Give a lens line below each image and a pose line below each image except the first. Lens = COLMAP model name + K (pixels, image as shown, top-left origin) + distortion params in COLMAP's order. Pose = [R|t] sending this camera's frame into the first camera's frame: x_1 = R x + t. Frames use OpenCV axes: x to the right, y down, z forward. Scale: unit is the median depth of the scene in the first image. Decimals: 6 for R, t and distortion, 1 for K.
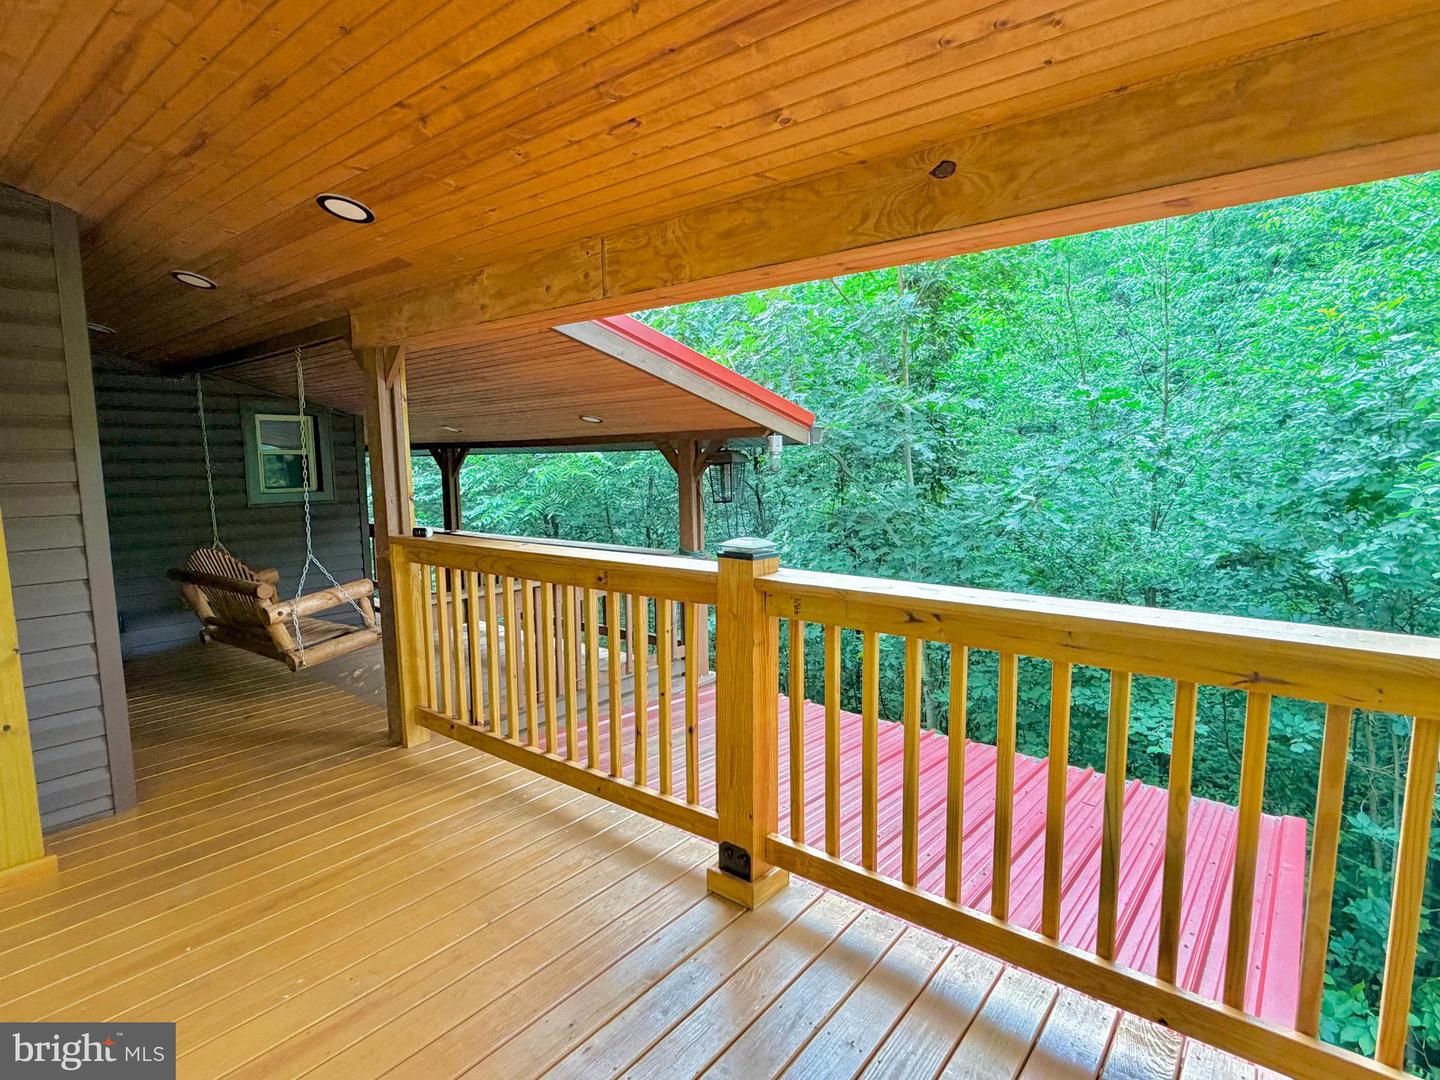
lens RADIAL K [[750.3, 0, 718.4], [0, 750.3, 541.8], [0, 0, 1]] dist [-0.000755, -0.000087]
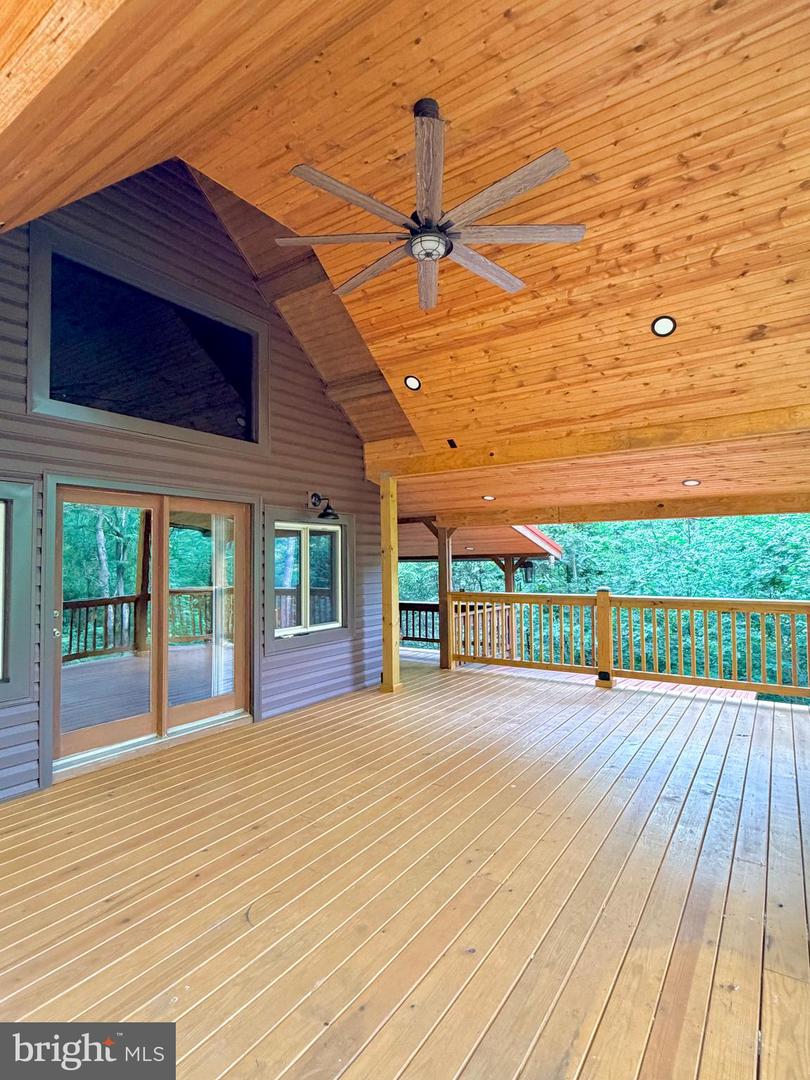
lens RADIAL K [[562.8, 0, 405.4], [0, 562.8, 540.3], [0, 0, 1]] dist [-0.000755, -0.000087]
pose [[0.996444, 0.005184, 0.084097, -0.528695], [0.007768, 0.988202, -0.152957, 0.084841], [-0.083898, 0.153067, 0.984648, -0.770546]]
